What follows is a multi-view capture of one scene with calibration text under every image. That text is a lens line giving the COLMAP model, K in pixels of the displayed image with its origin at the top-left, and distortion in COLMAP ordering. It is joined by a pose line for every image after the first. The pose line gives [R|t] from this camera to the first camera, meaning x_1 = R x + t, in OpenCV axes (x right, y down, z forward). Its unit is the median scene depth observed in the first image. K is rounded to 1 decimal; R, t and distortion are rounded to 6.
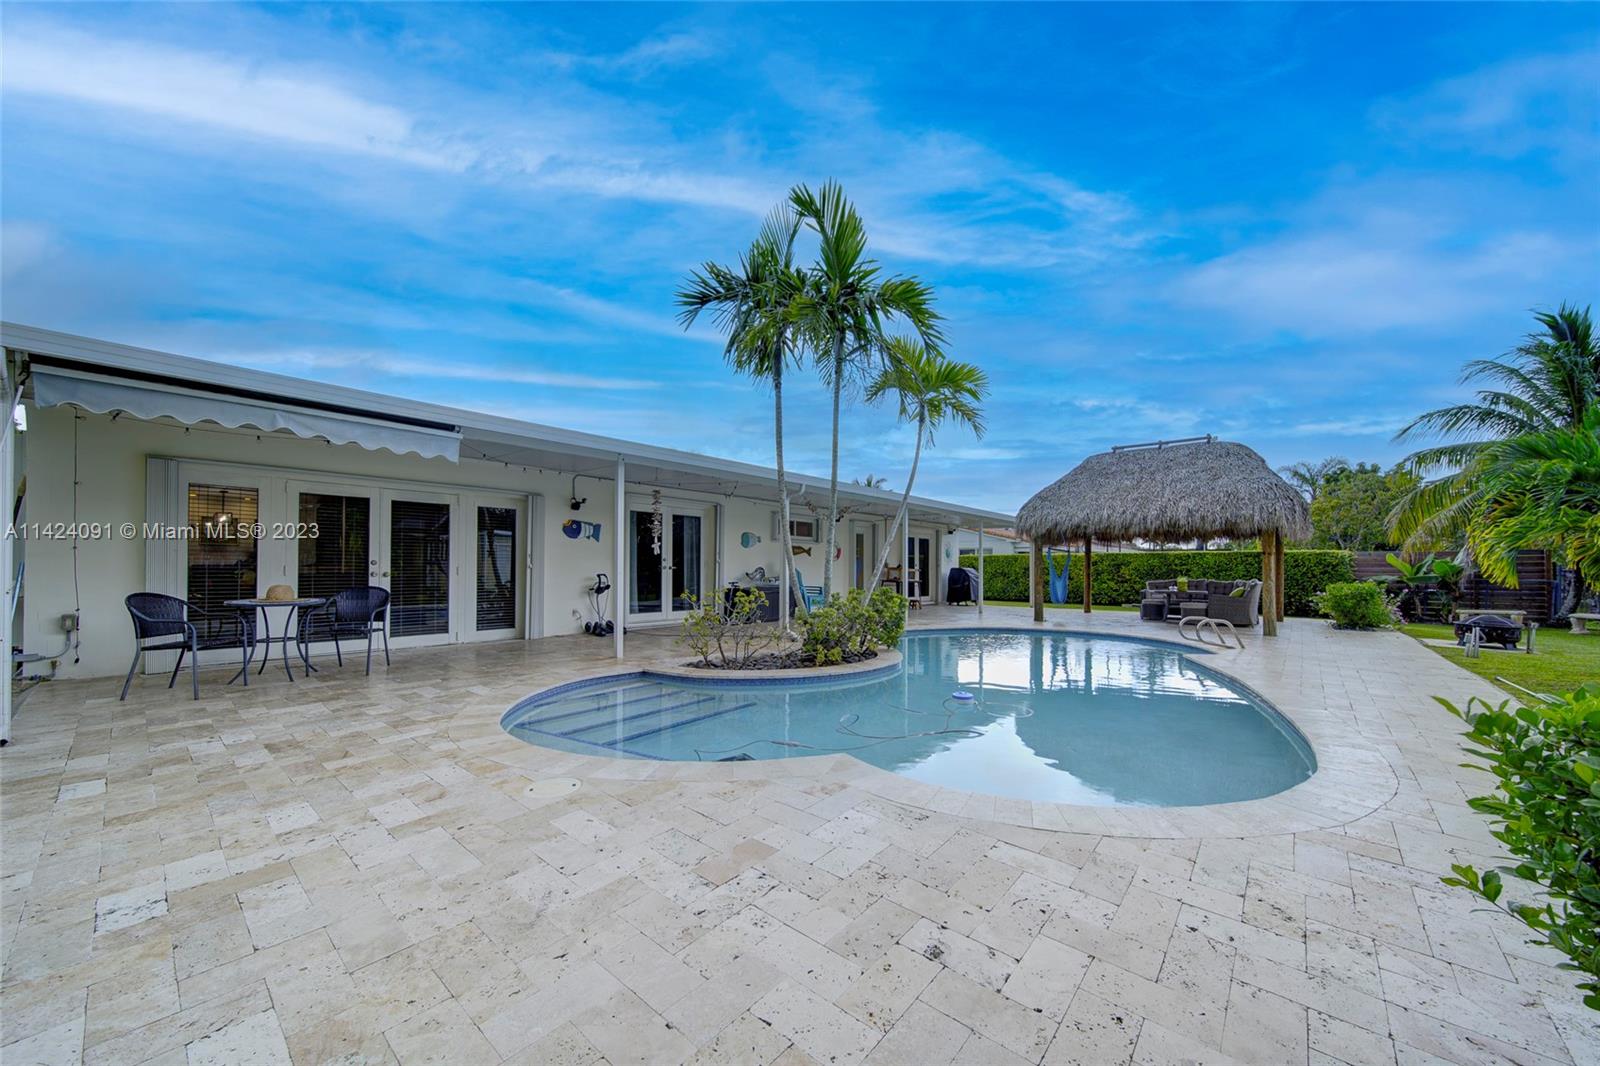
lens RADIAL K [[591.2, 0, 794.9], [0, 591.2, 538.0], [0, 0, 1]] dist [-0.006225, -0.000035]
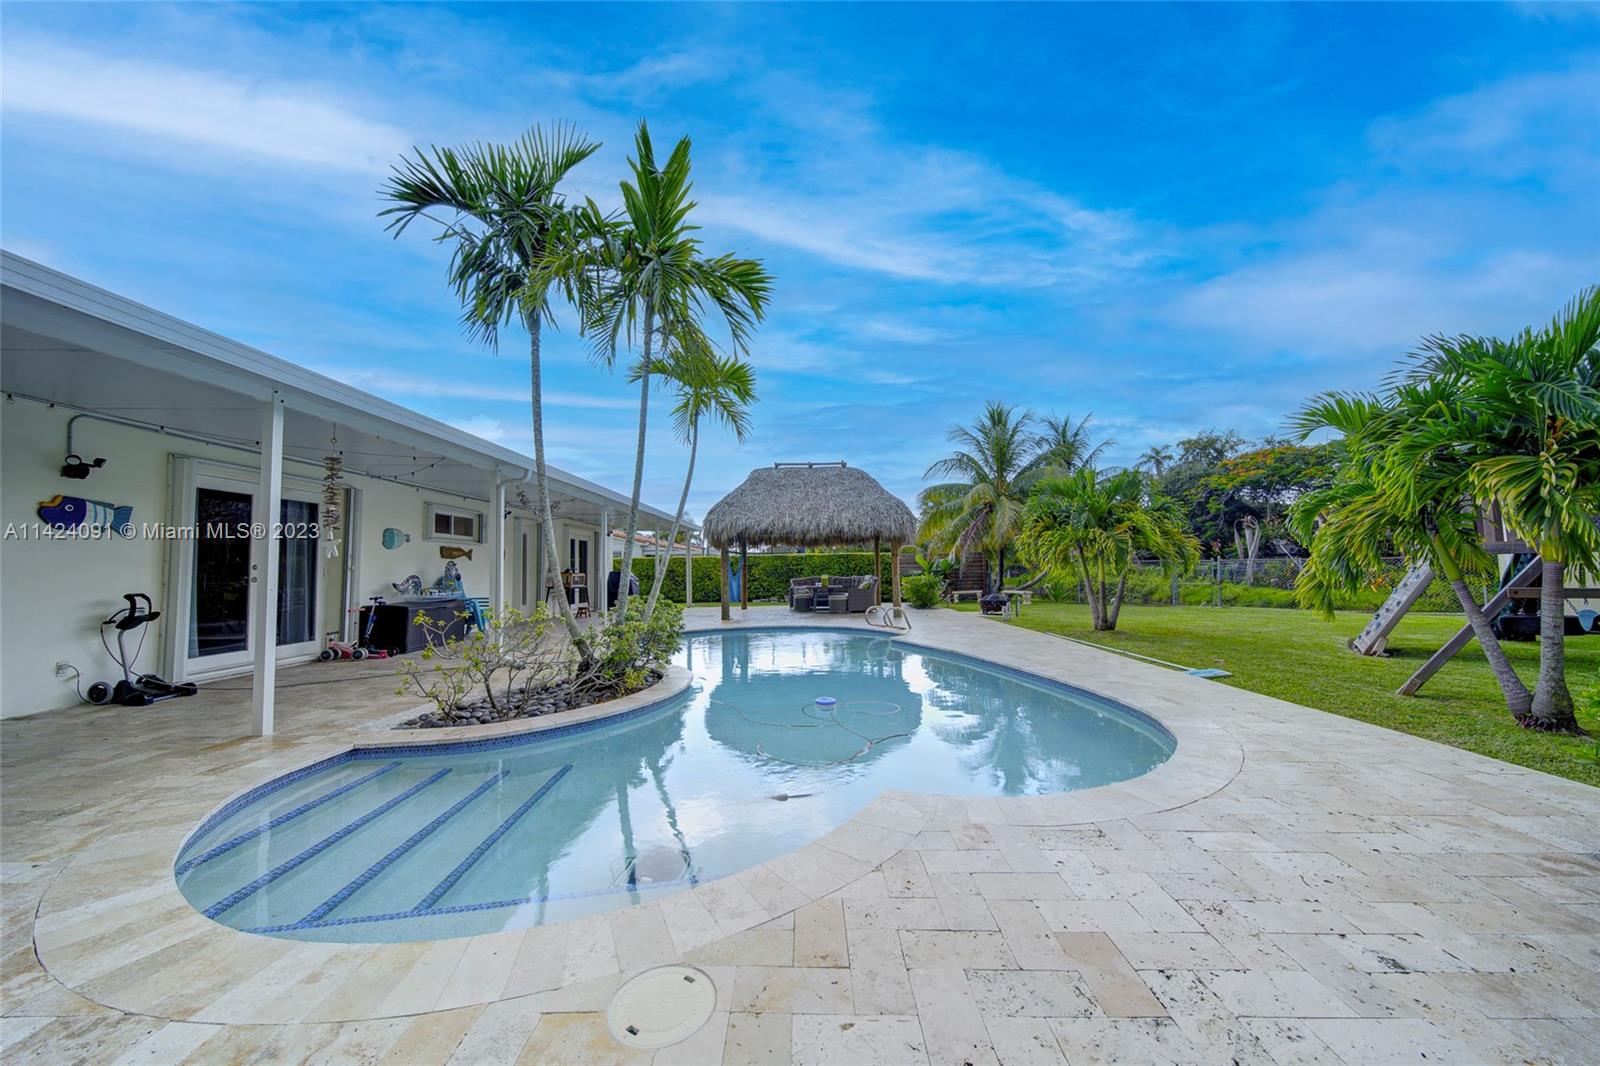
lens RADIAL K [[575.7, 0, 807.5], [0, 575.7, 528.6], [0, 0, 1]] dist [-0.001855, -0.000123]
pose [[0.759656, 0.027171, 0.649757, -0.174854], [-0.012164, 0.999546, -0.027576, 0.004821], [-0.650212, 0.013045, 0.759641, 0.141300]]
